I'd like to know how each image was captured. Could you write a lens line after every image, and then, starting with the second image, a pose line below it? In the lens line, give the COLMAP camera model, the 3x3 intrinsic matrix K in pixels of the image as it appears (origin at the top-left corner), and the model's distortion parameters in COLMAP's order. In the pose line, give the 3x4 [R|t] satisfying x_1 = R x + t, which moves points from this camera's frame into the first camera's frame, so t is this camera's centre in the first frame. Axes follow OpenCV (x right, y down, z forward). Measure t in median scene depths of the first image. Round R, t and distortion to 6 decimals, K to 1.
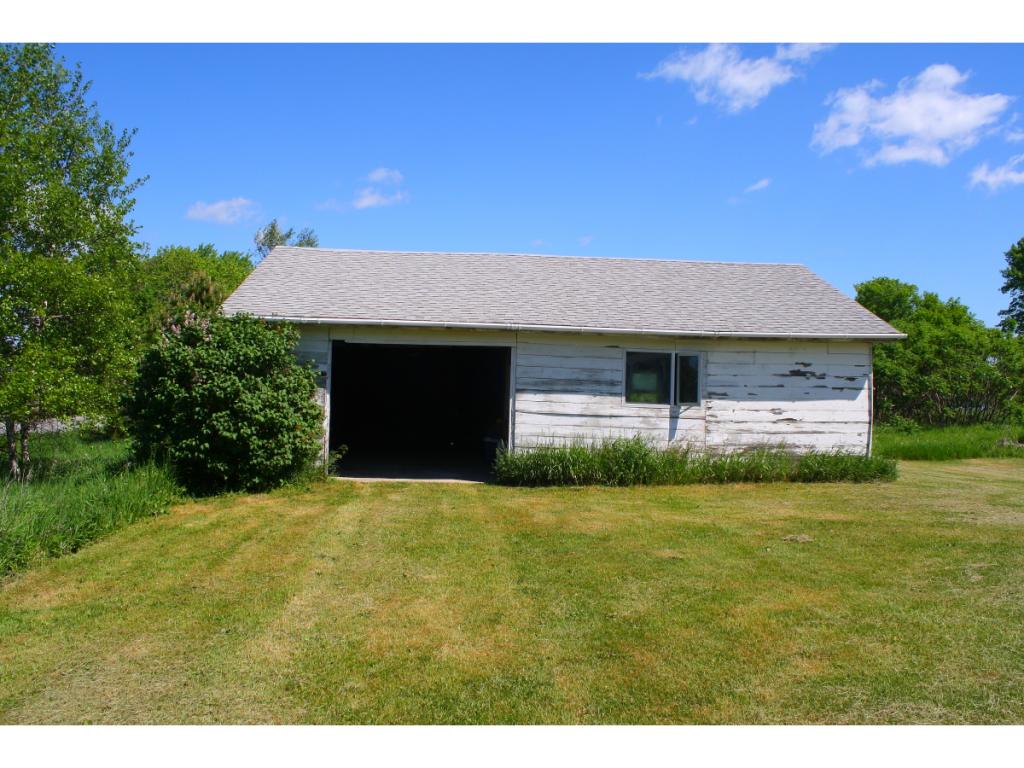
lens RADIAL K [[869.0, 0, 511.9], [0, 869.0, 389.6], [0, 0, 1]] dist [-0.164033, 0.121819]
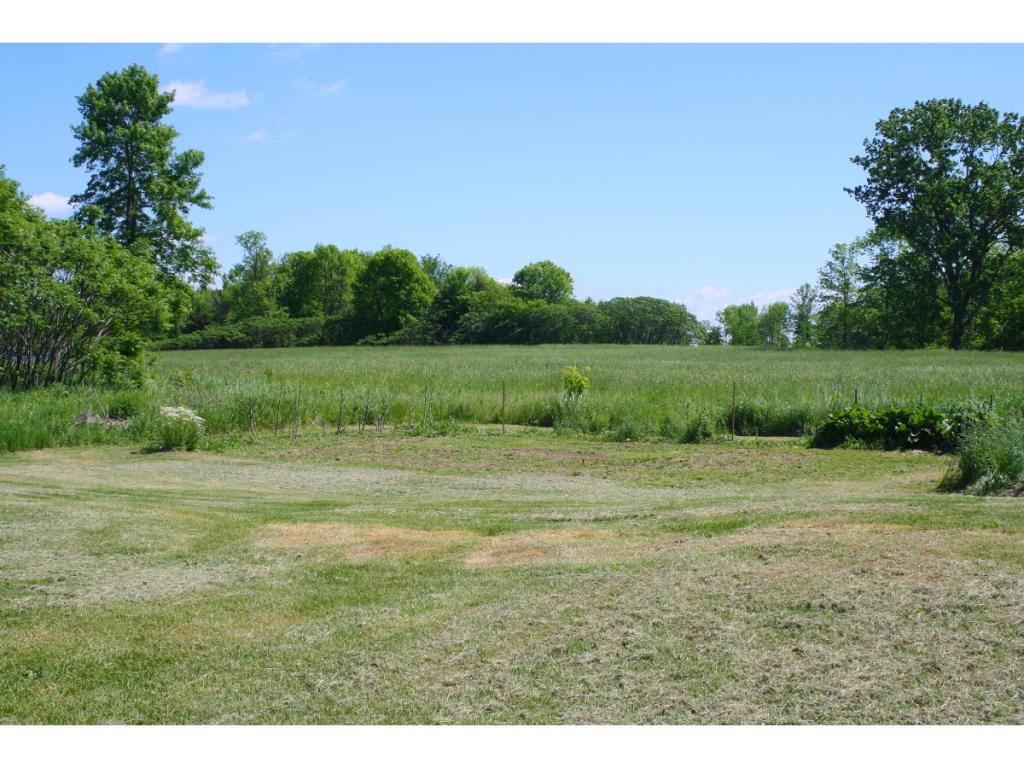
lens RADIAL K [[1512.8, 0, 509.2], [0, 1512.8, 391.9], [0, 0, 1]] dist [-0.001624, 0.000000]
pose [[0.685602, -0.025863, 0.727517, 0.060903], [-0.006426, 0.999115, 0.041574, -0.001086], [-0.727948, -0.033179, 0.684829, 0.140417]]
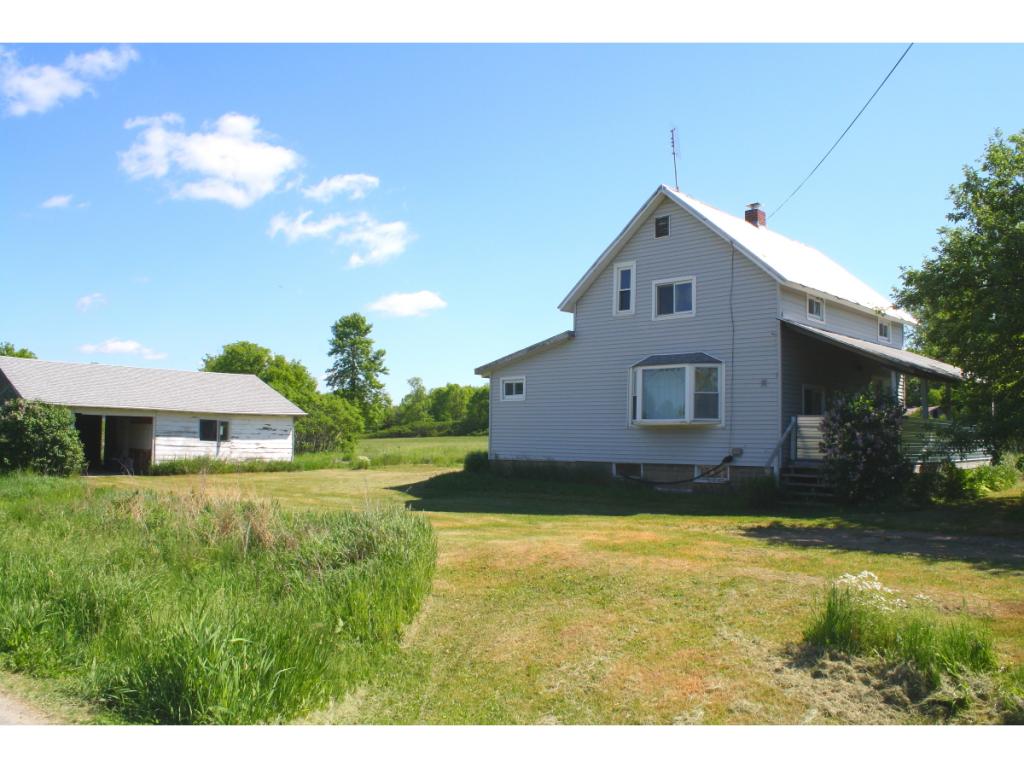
lens RADIAL K [[869.0, 0, 513.5], [0, 869.0, 387.1], [0, 0, 1]] dist [-0.164033, 0.121819]
pose [[0.730300, 0.032022, 0.682376, -0.825625], [-0.002602, 0.999024, -0.044097, -0.030987], [-0.683122, 0.030429, 0.729670, -1.281317]]
